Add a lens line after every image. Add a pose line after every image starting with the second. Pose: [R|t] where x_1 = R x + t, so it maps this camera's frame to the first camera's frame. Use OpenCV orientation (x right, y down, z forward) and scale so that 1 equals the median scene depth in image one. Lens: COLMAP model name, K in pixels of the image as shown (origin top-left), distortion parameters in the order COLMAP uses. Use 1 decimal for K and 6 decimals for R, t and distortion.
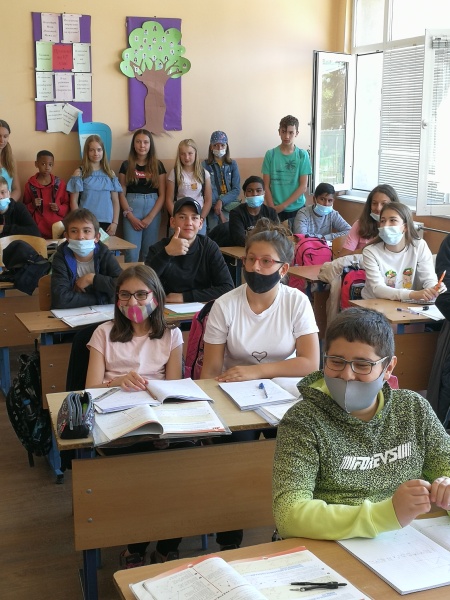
lens RADIAL K [[805.4, 0, 212.7], [0, 805.4, 300.4], [0, 0, 1]] dist [0.203355, -0.953555]
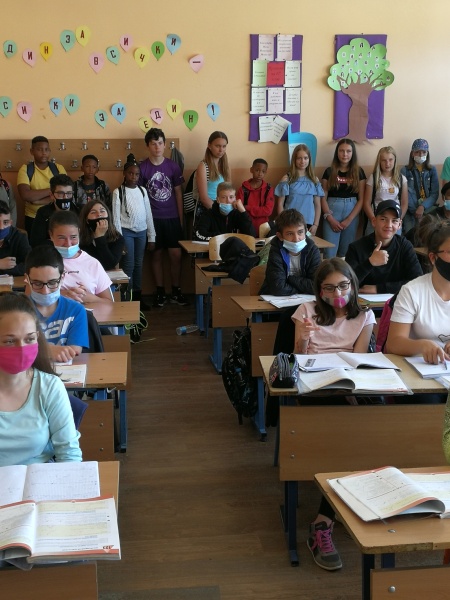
lens RADIAL K [[805.4, 0, 212.7], [0, 805.4, 300.4], [0, 0, 1]] dist [0.203355, -0.953555]
pose [[0.971074, 0.040422, -0.235334, 0.005856], [-0.042483, 0.999090, -0.003693, 0.019476], [0.234971, 0.013584, 0.971907, -0.107588]]
